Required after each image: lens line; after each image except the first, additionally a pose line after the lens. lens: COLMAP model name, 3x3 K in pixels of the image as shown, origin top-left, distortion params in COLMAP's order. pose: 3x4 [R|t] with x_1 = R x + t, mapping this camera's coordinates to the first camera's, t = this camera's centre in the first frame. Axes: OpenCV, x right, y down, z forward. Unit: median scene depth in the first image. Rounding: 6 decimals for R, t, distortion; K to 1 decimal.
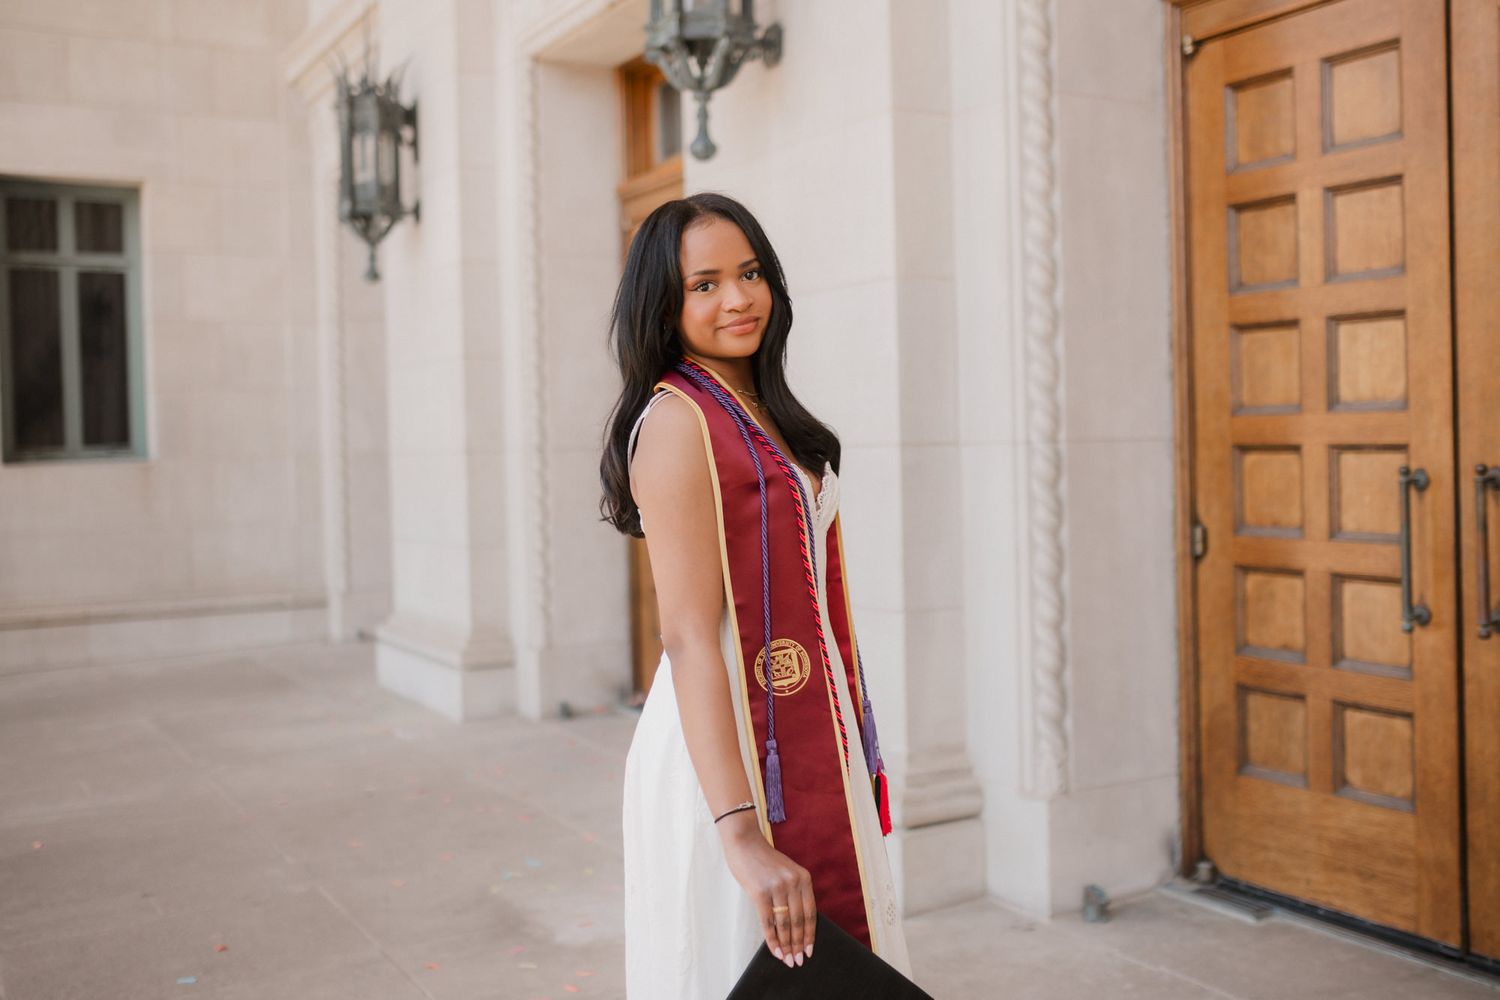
lens RADIAL K [[1528.1, 0, 770.9], [0, 1528.1, 467.1], [0, 0, 1]] dist [-0.008610, -0.020542]
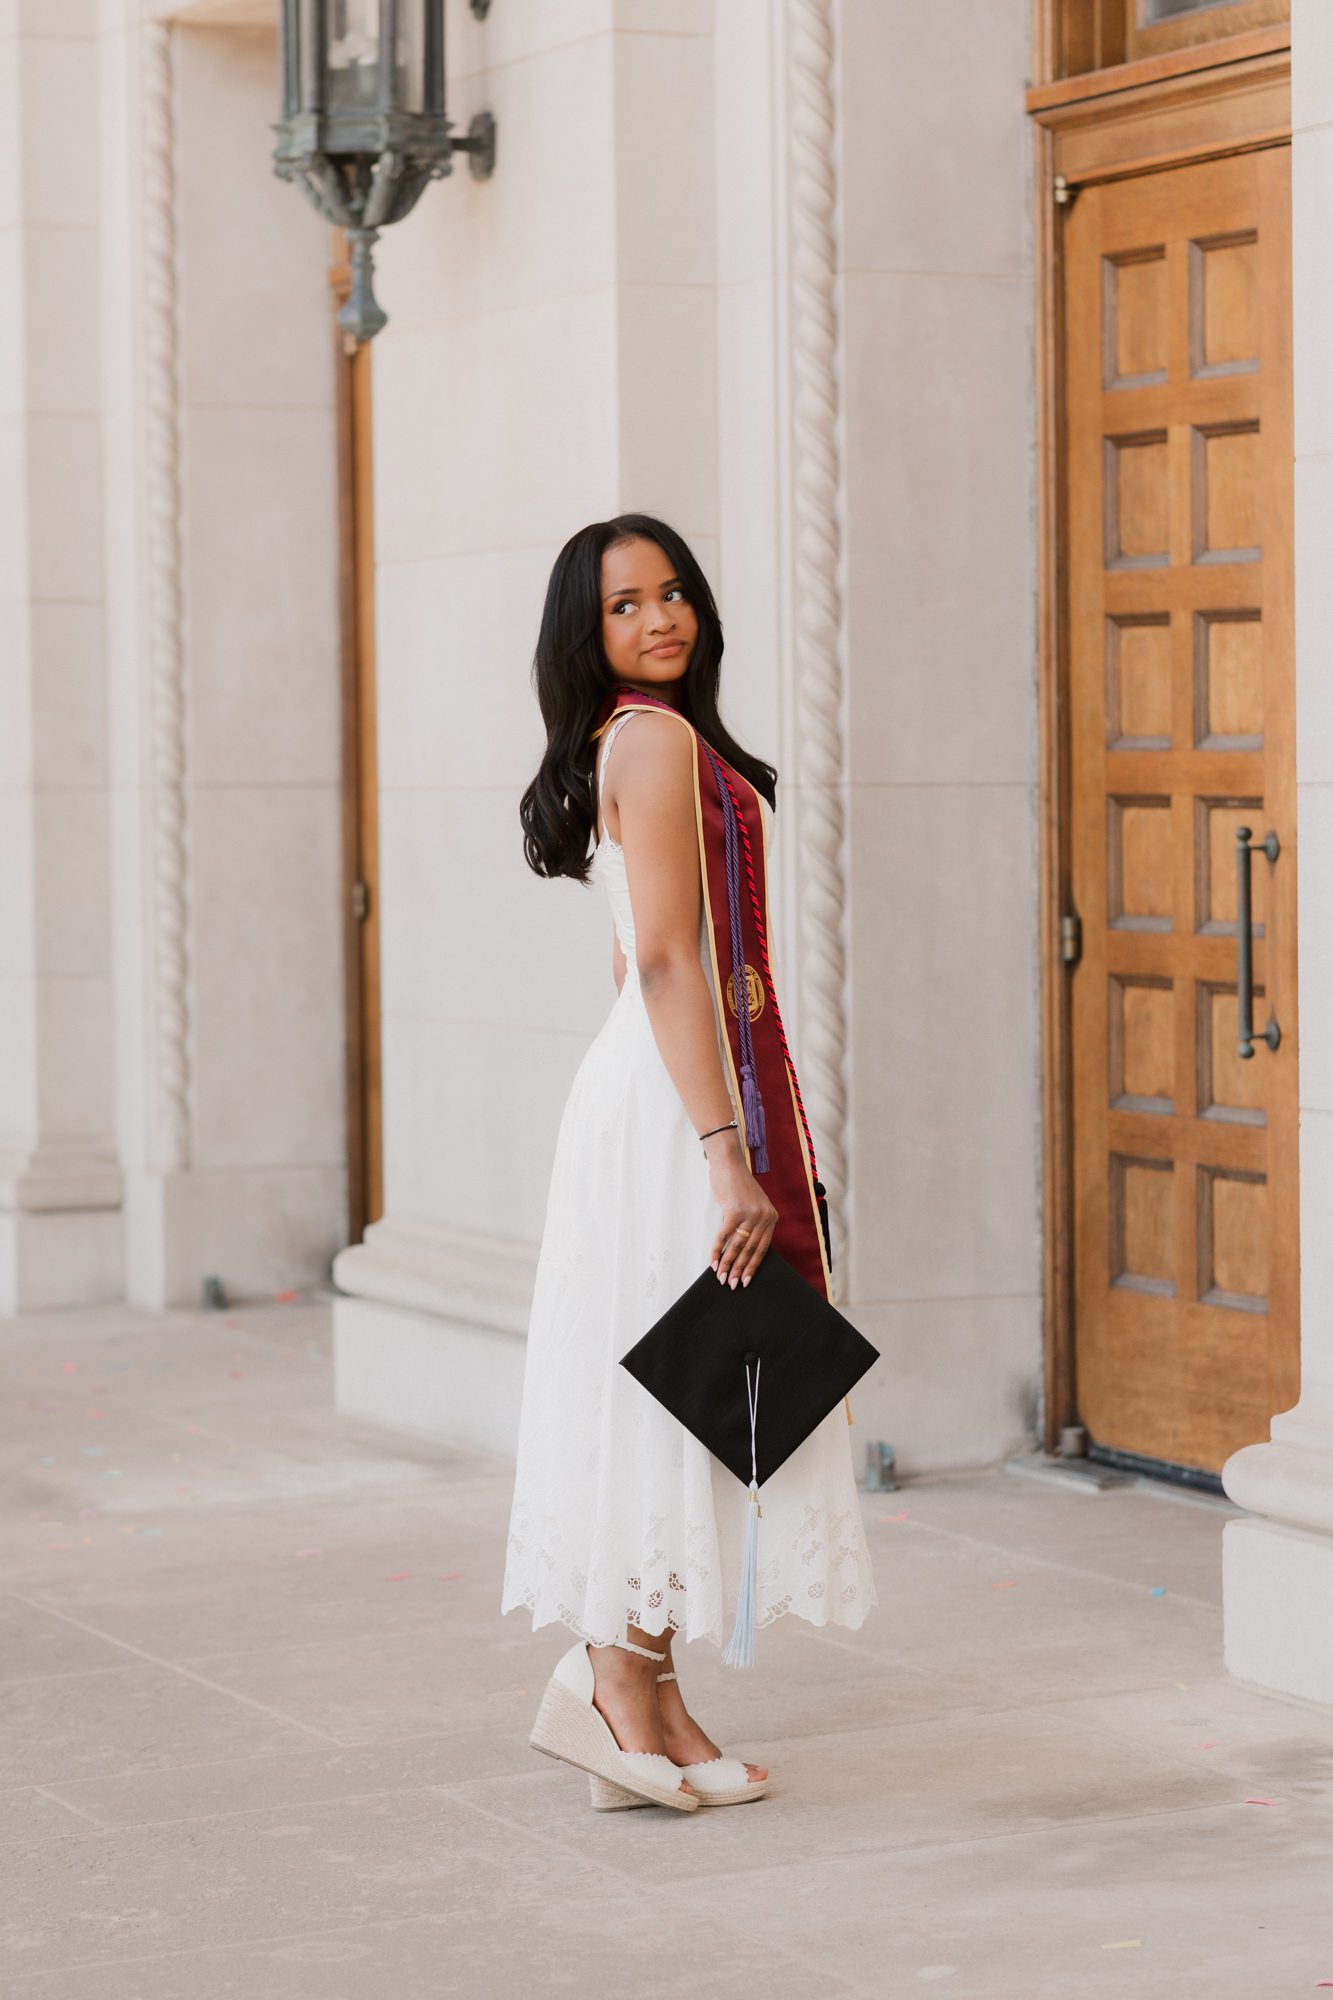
lens RADIAL K [[5026.7, 0, 707.6], [0, 5026.7, 855.8], [0, 0, 1]] dist [0.117071, 0.561338]
pose [[0.995792, 0.012634, -0.090768, 0.328218], [-0.012330, 0.999916, 0.003904, 0.005608], [0.090809, -0.002768, 0.995864, -1.209388]]
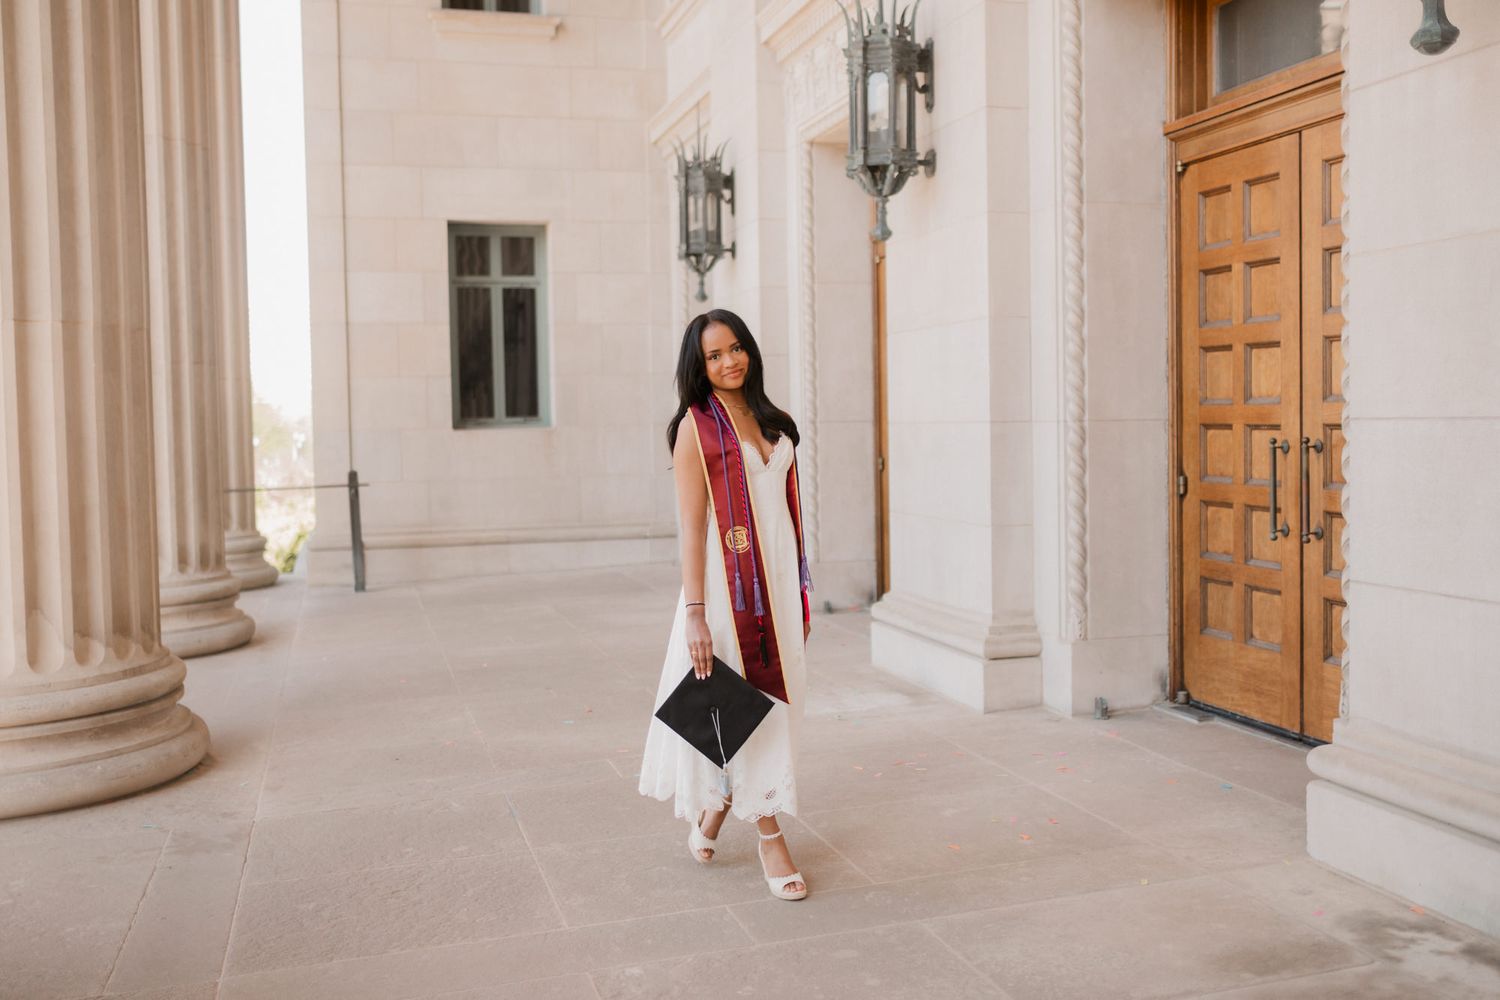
lens RADIAL K [[1437.3, 0, 779.0], [0, 1437.3, 475.5], [0, 0, 1]] dist [0.004915, 0.018346]
pose [[0.973542, 0.015103, -0.228010, 0.218880], [-0.008709, 0.999541, 0.029021, -0.000851], [0.228344, -0.026267, 0.973226, -0.534786]]
